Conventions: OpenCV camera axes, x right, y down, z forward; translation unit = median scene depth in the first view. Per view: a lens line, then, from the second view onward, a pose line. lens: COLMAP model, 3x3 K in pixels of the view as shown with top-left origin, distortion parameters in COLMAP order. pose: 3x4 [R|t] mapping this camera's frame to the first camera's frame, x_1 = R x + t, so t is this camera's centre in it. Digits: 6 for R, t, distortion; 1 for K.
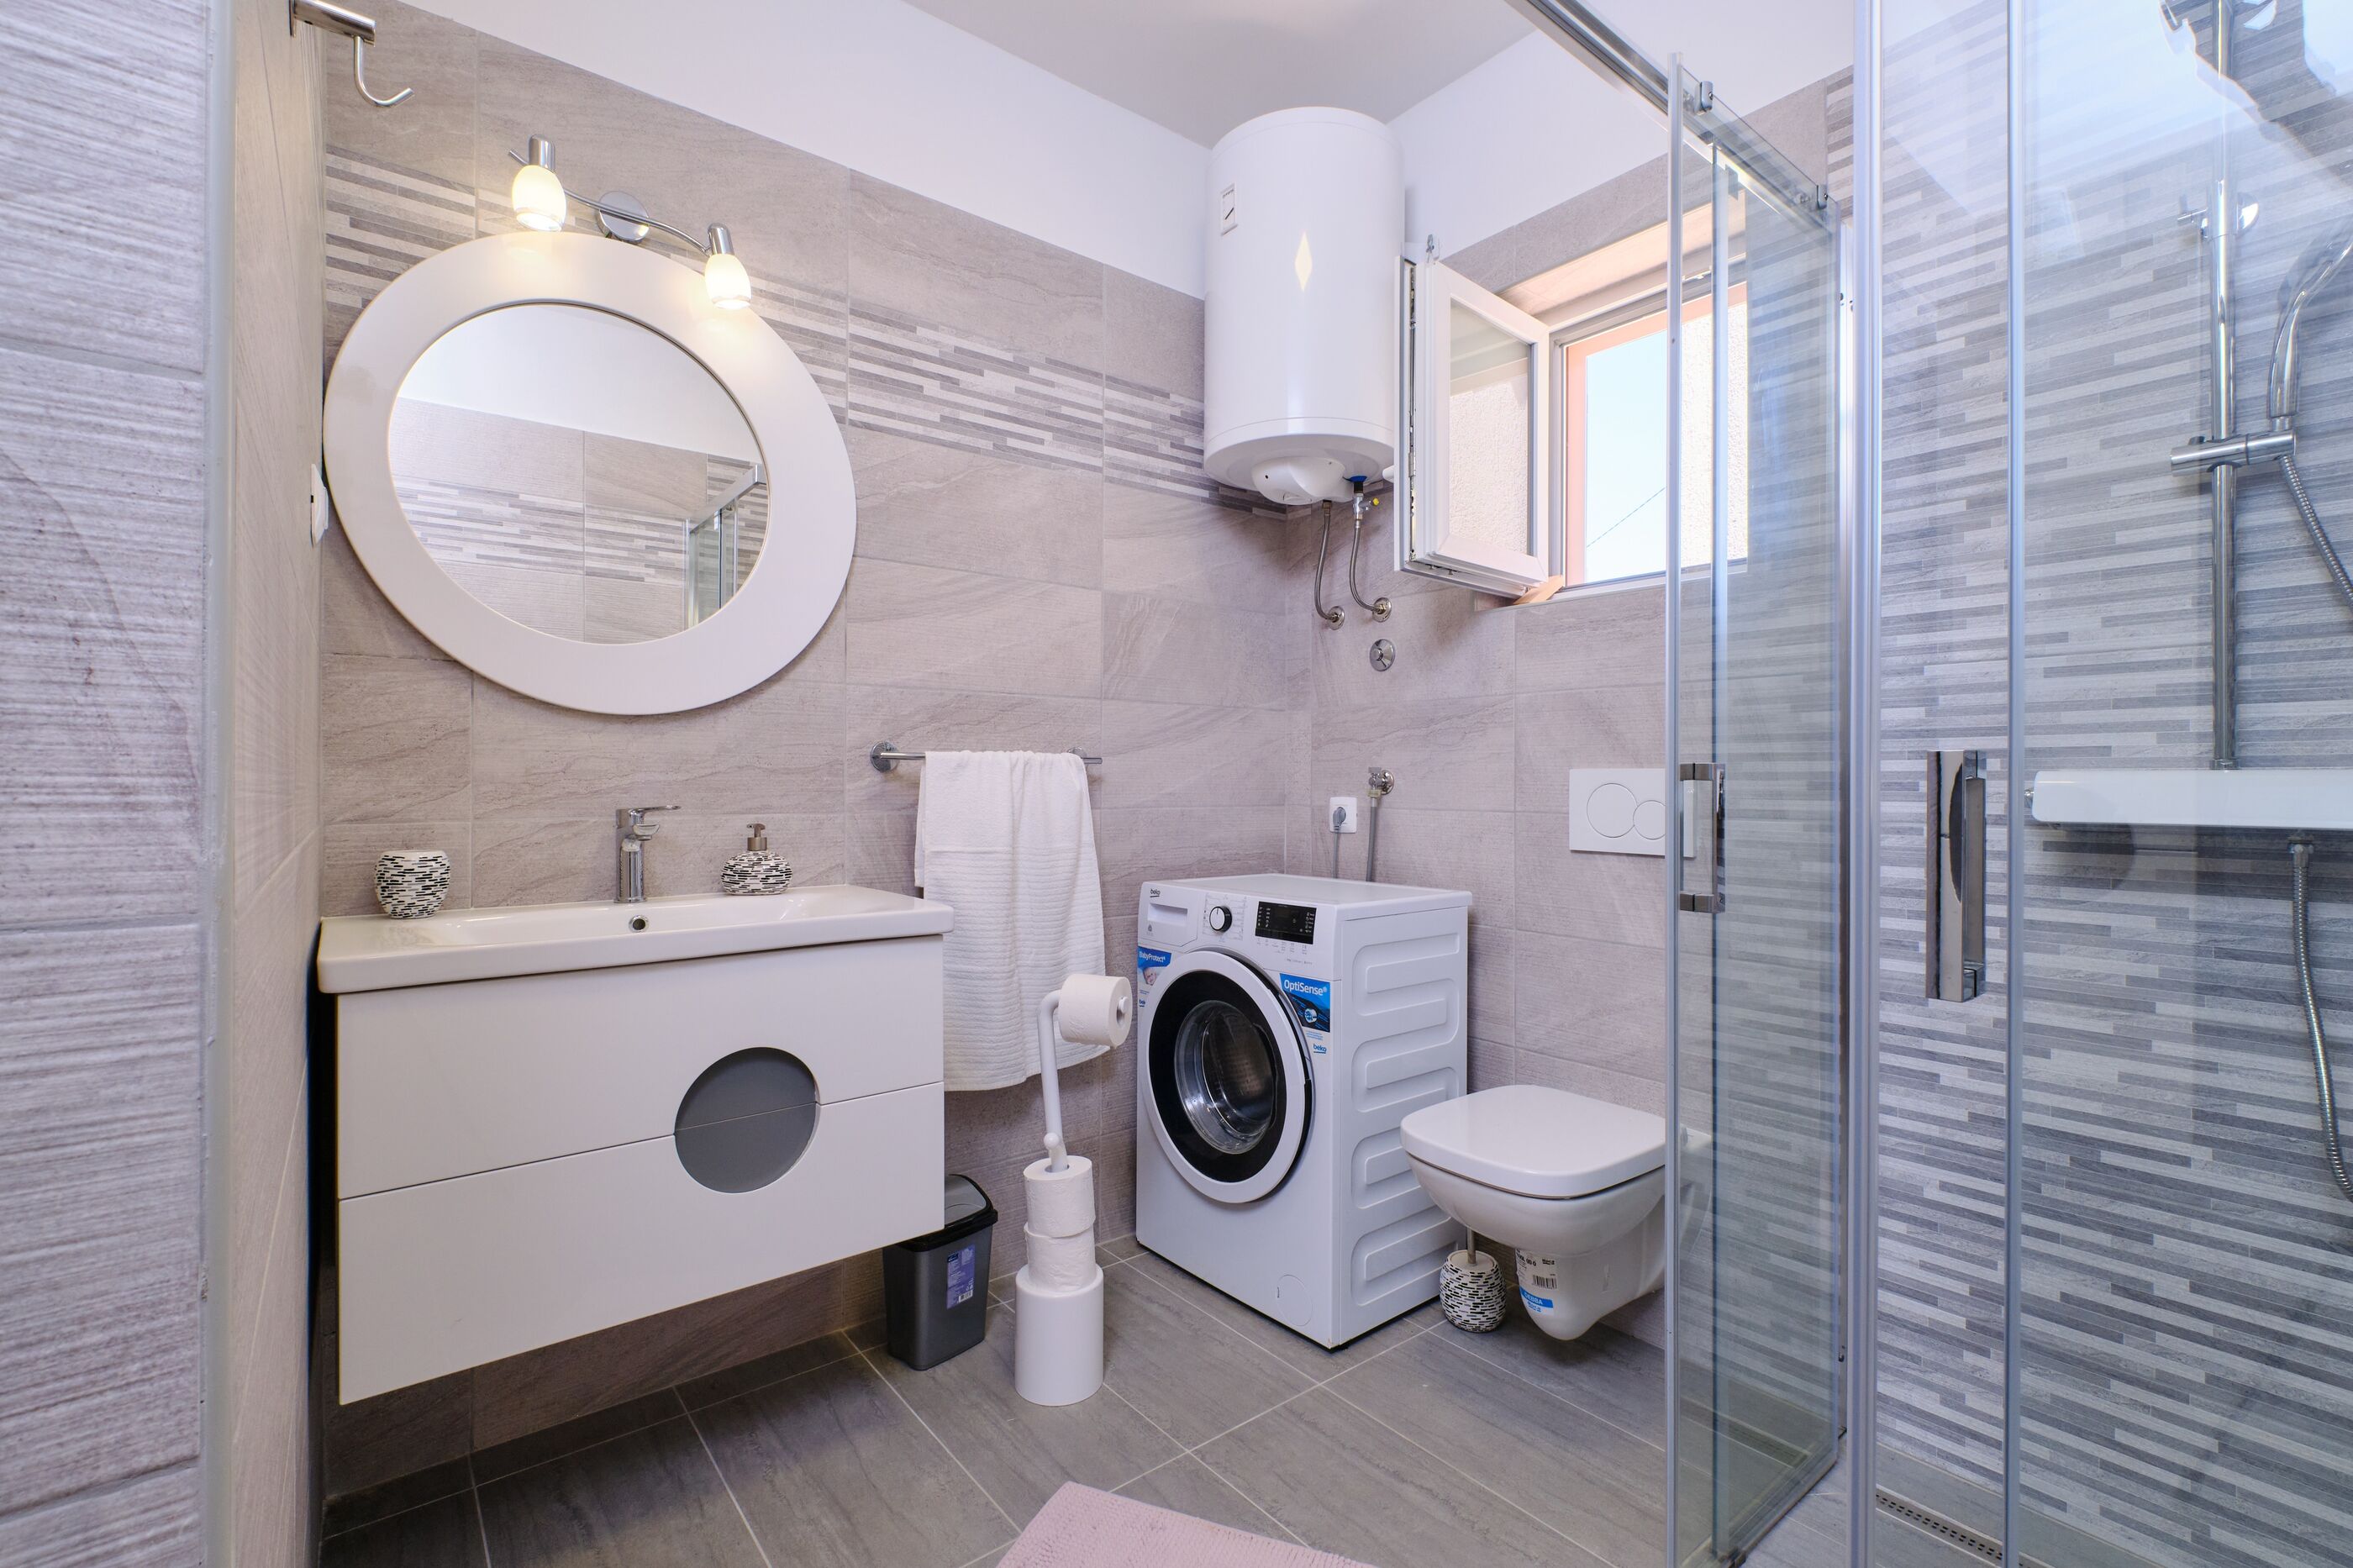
lens RADIAL K [[1045.3, 0, 1185.6], [0, 1045.3, 781.4], [0, 0, 1]] dist [0.000968, -0.000230]
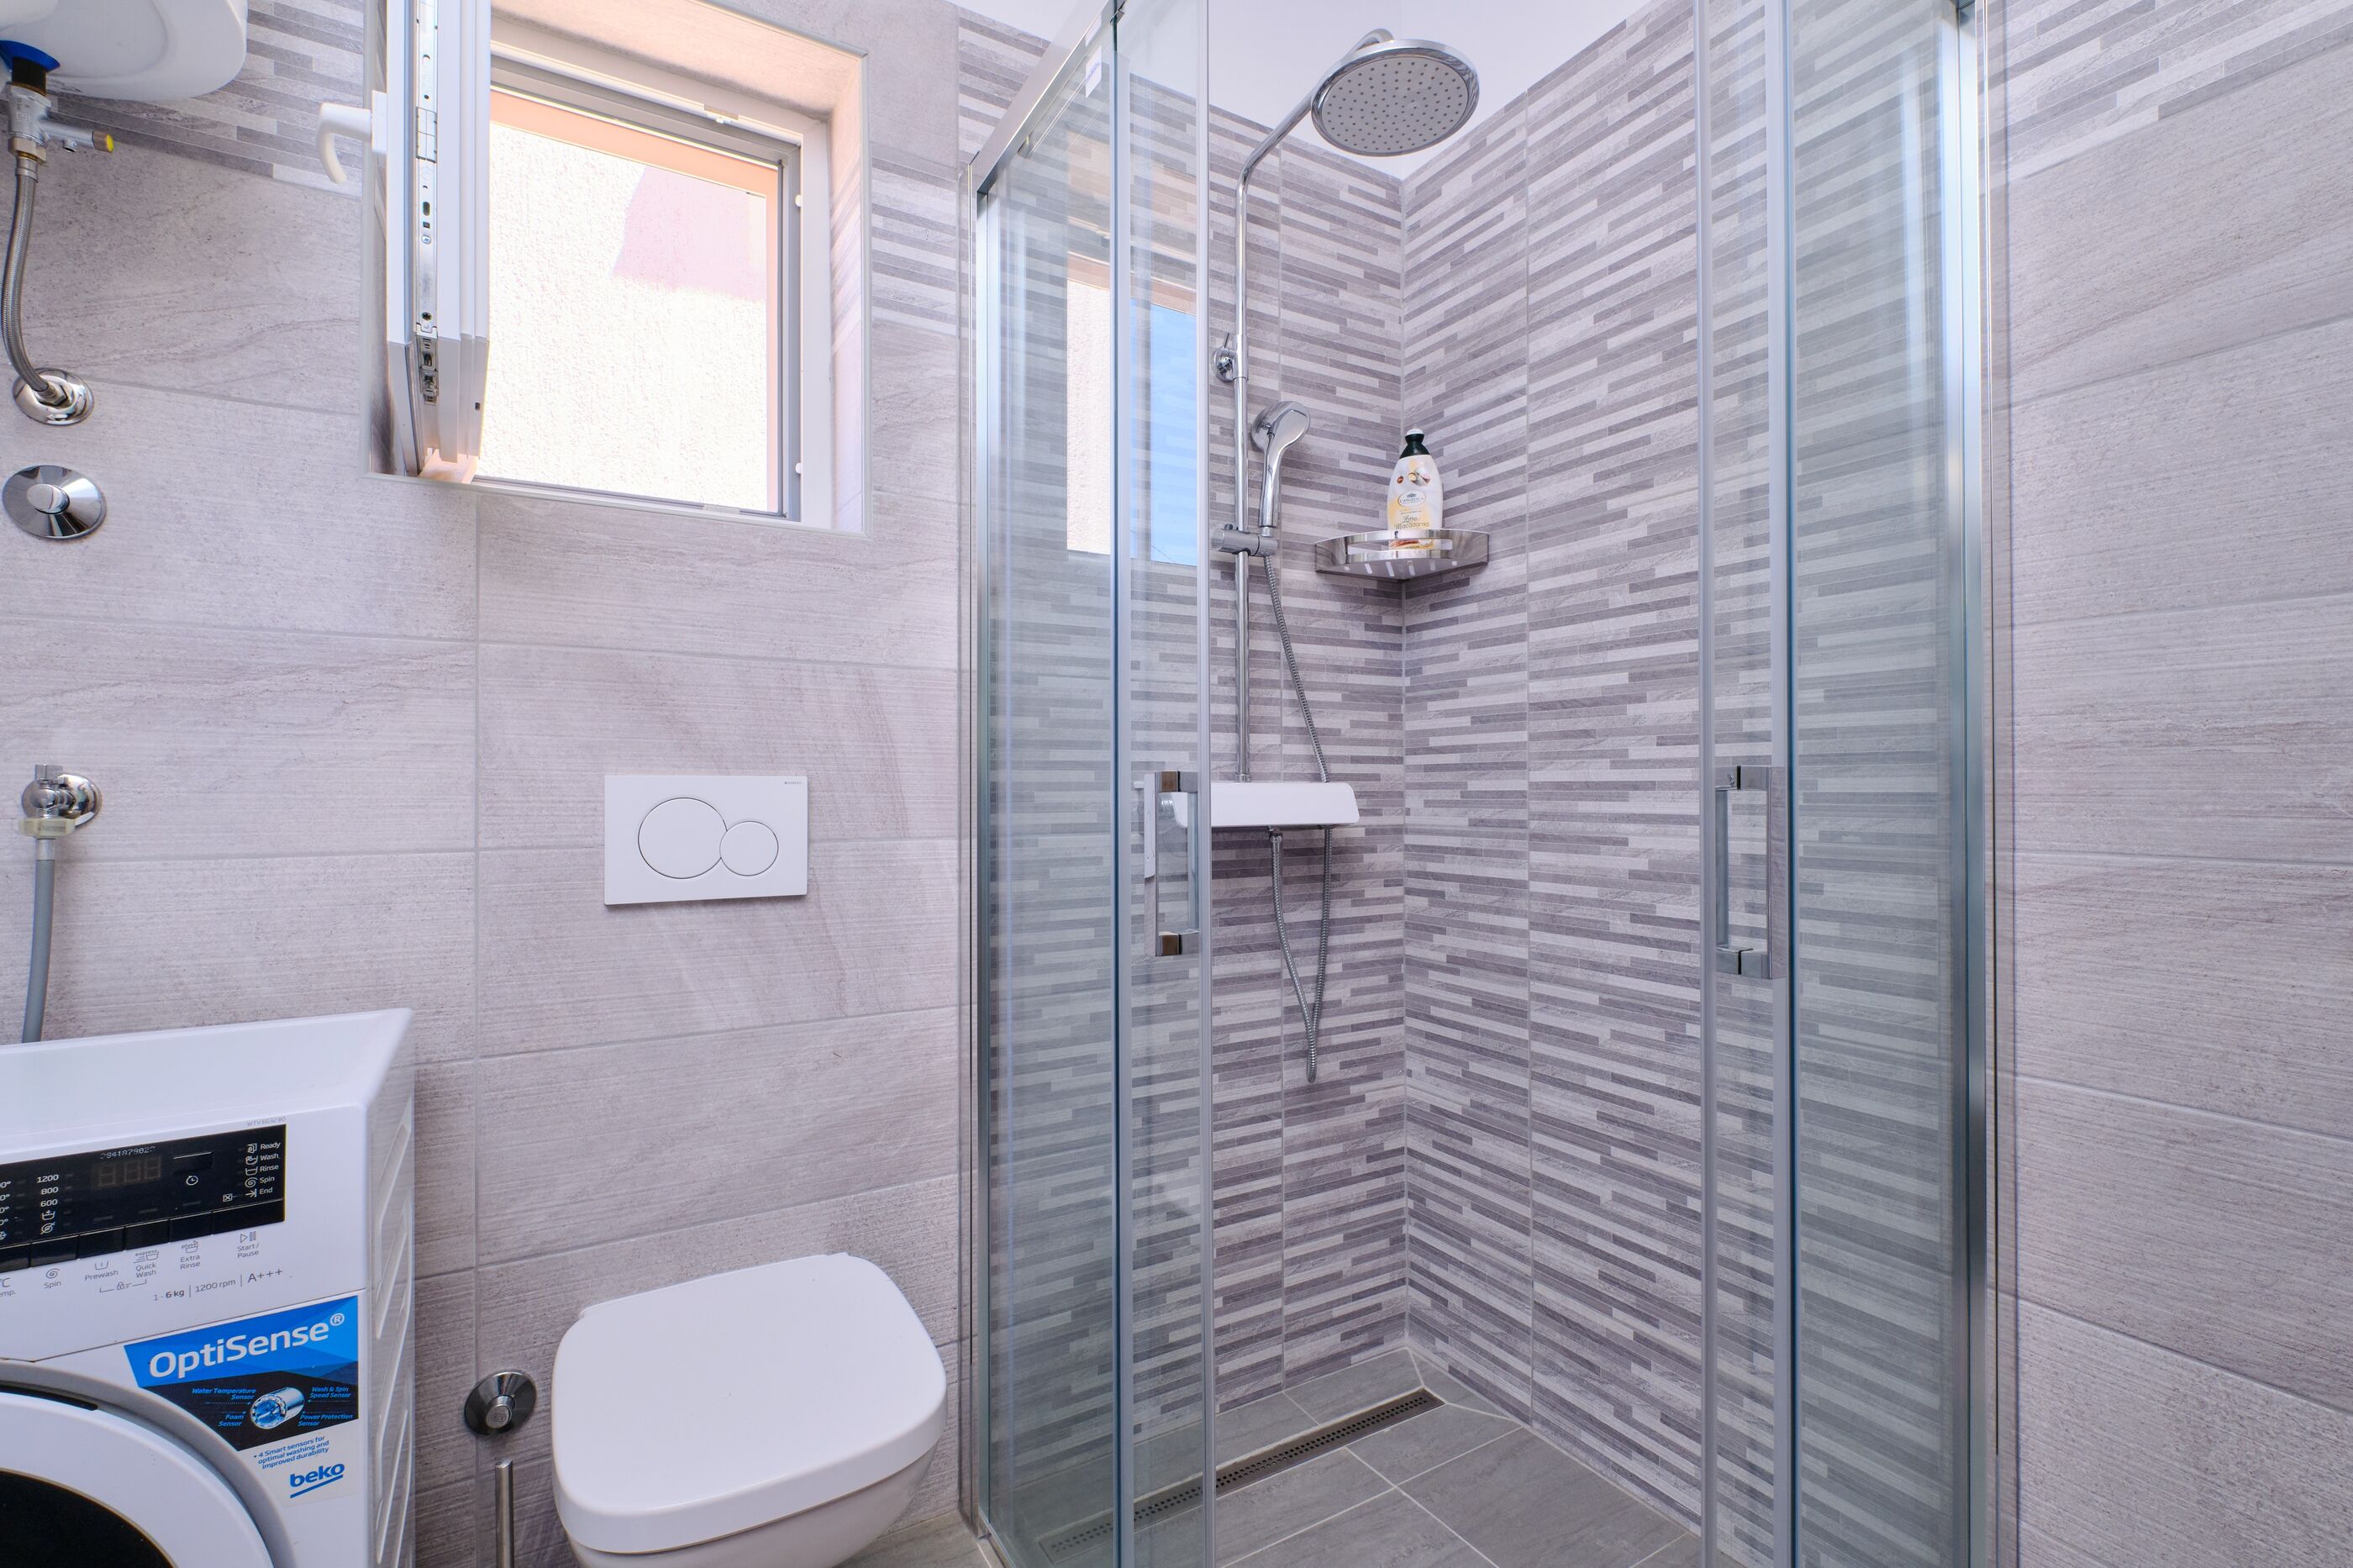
lens RADIAL K [[1045.3, 0, 1172.8], [0, 1045.3, 783.7], [0, 0, 1]] dist [0.000968, -0.000230]
pose [[0.132087, 0.002350, 0.991235, -0.291085], [0.004848, 0.999984, -0.003016, -0.004771], [-0.991226, 0.005204, 0.132073, 0.821726]]
